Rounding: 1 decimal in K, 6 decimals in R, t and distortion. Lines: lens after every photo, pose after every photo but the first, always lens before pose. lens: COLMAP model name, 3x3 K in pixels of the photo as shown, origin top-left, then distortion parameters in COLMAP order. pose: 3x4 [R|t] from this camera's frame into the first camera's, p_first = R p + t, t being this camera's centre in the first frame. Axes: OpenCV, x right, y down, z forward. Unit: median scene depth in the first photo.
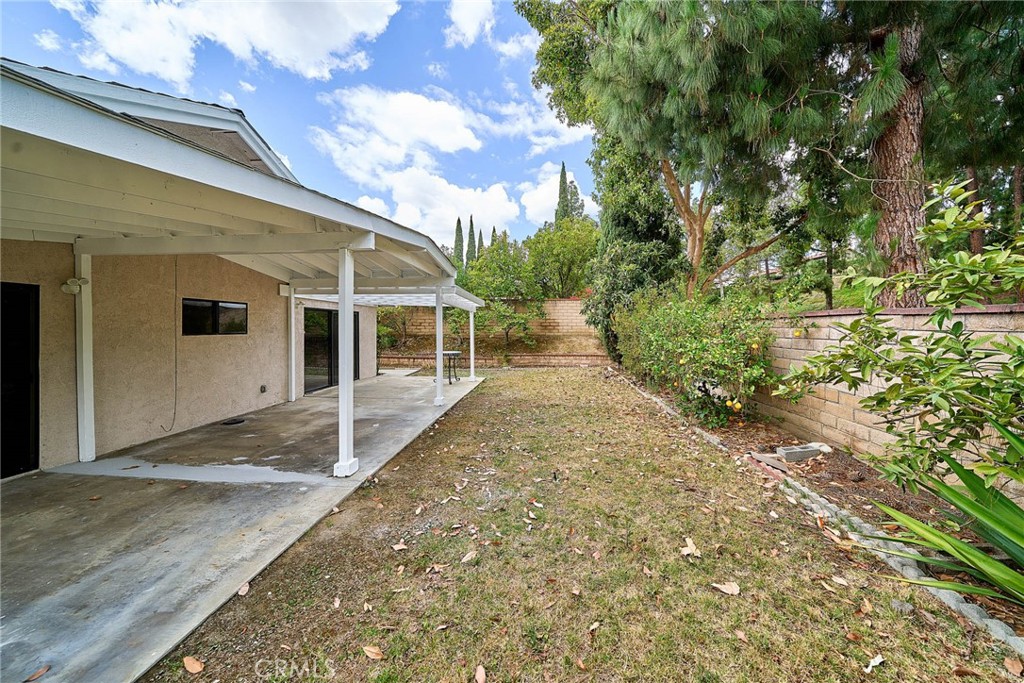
lens RADIAL K [[339.4, 0, 514.5], [0, 339.4, 328.0], [0, 0, 1]] dist [-0.001396, -0.000379]
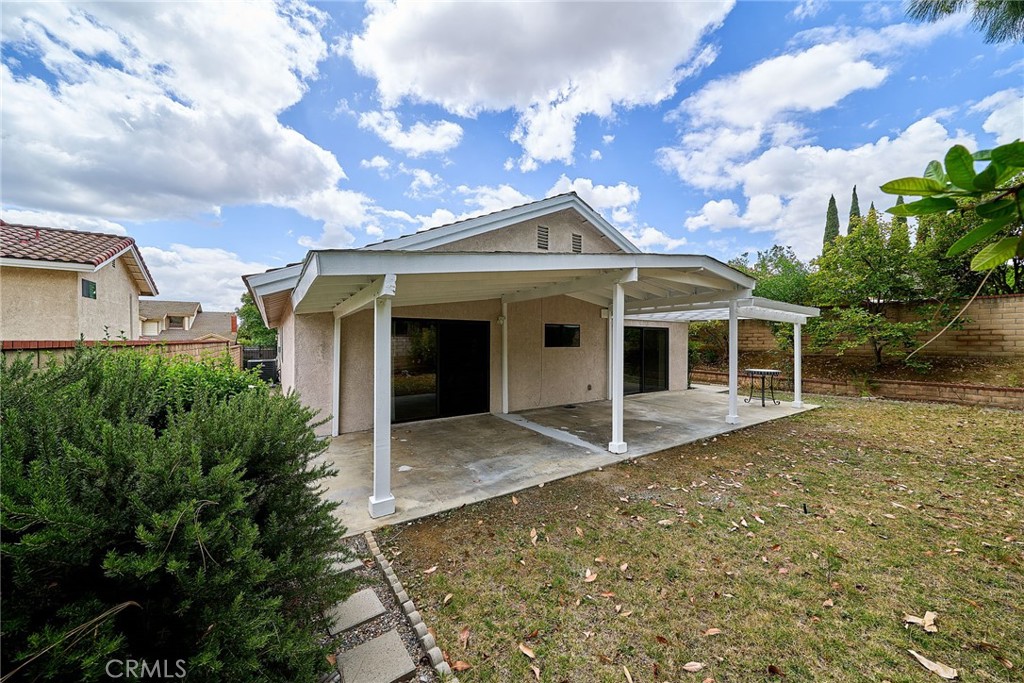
lens RADIAL K [[352.2, 0, 535.0], [0, 352.2, 343.6], [0, 0, 1]] dist [-0.000241, -0.000204]
pose [[0.647720, 0.005803, -0.761856, 0.337597], [-0.003681, 0.999983, 0.004487, -0.002525], [0.761869, -0.000102, 0.647731, -0.142367]]
